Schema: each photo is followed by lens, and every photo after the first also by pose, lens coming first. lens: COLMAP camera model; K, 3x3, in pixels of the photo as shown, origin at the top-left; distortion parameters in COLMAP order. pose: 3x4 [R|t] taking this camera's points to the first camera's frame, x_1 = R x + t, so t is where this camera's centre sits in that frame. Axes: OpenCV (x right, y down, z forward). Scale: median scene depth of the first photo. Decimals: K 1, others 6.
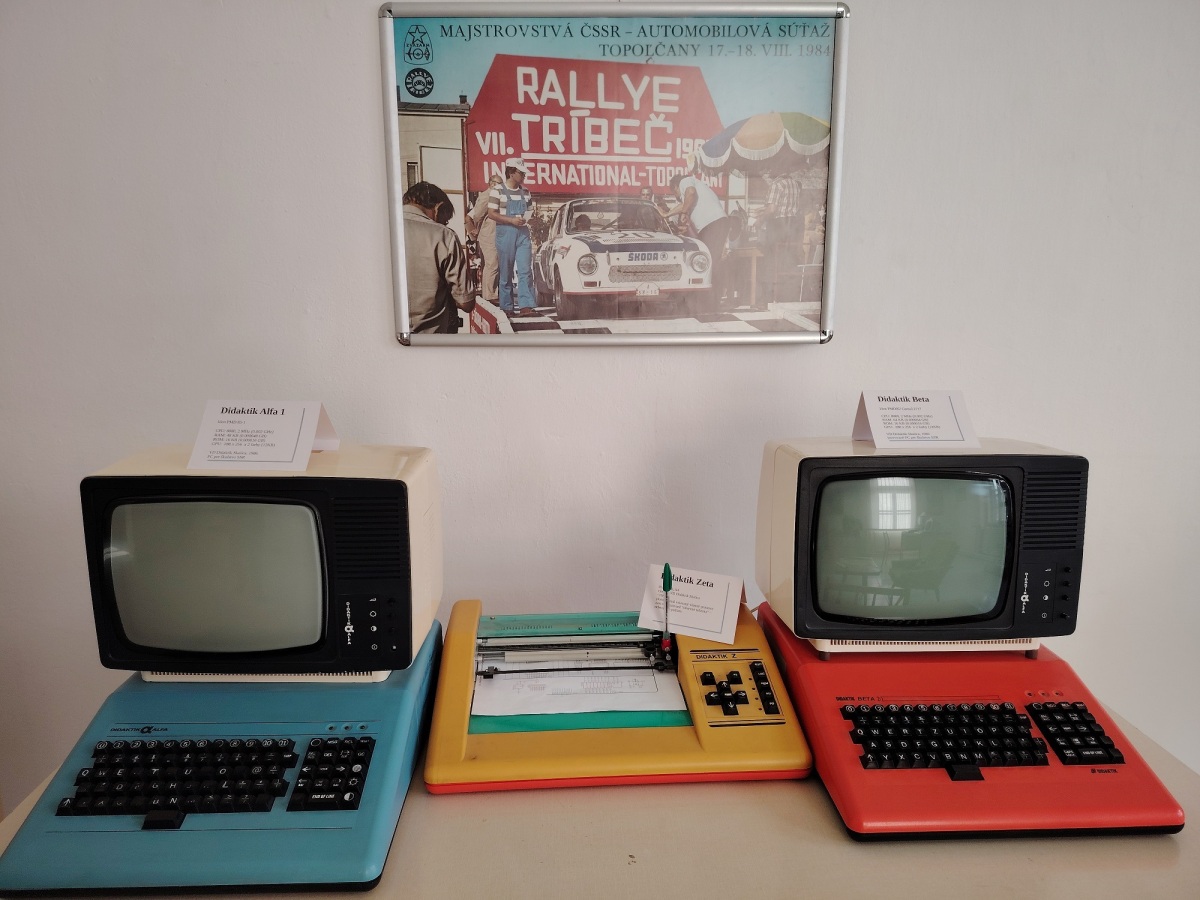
lens RADIAL K [[820.4, 0, 606.3], [0, 820.4, 477.0], [0, 0, 1]] dist [0.022674, -0.007319]
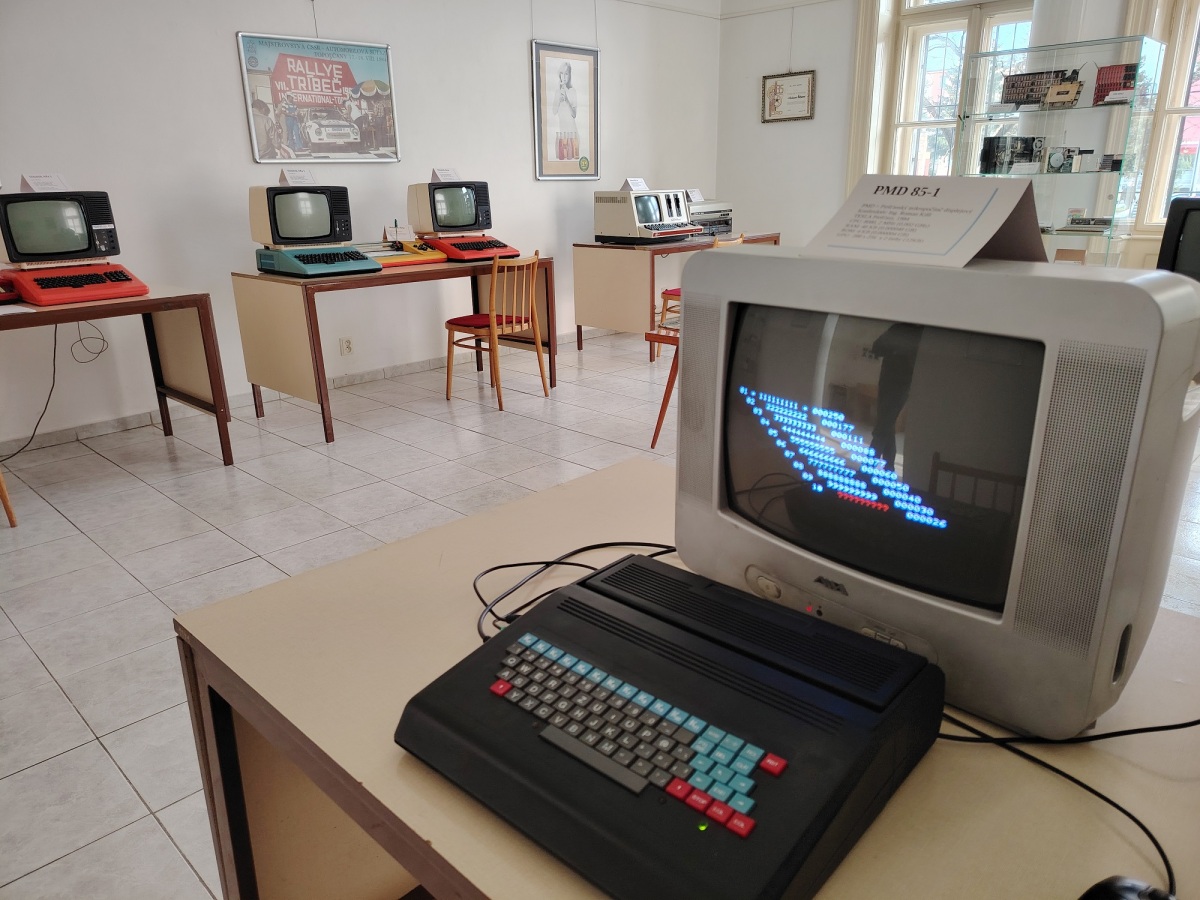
lens RADIAL K [[820.4, 0, 601.1], [0, 820.4, 445.5], [0, 0, 1]] dist [0.022674, -0.007319]
pose [[0.743259, -0.225035, 0.630020, -1.311488], [0.153599, 0.973973, 0.166684, 0.454711], [-0.651132, -0.027119, 0.758480, -1.764359]]
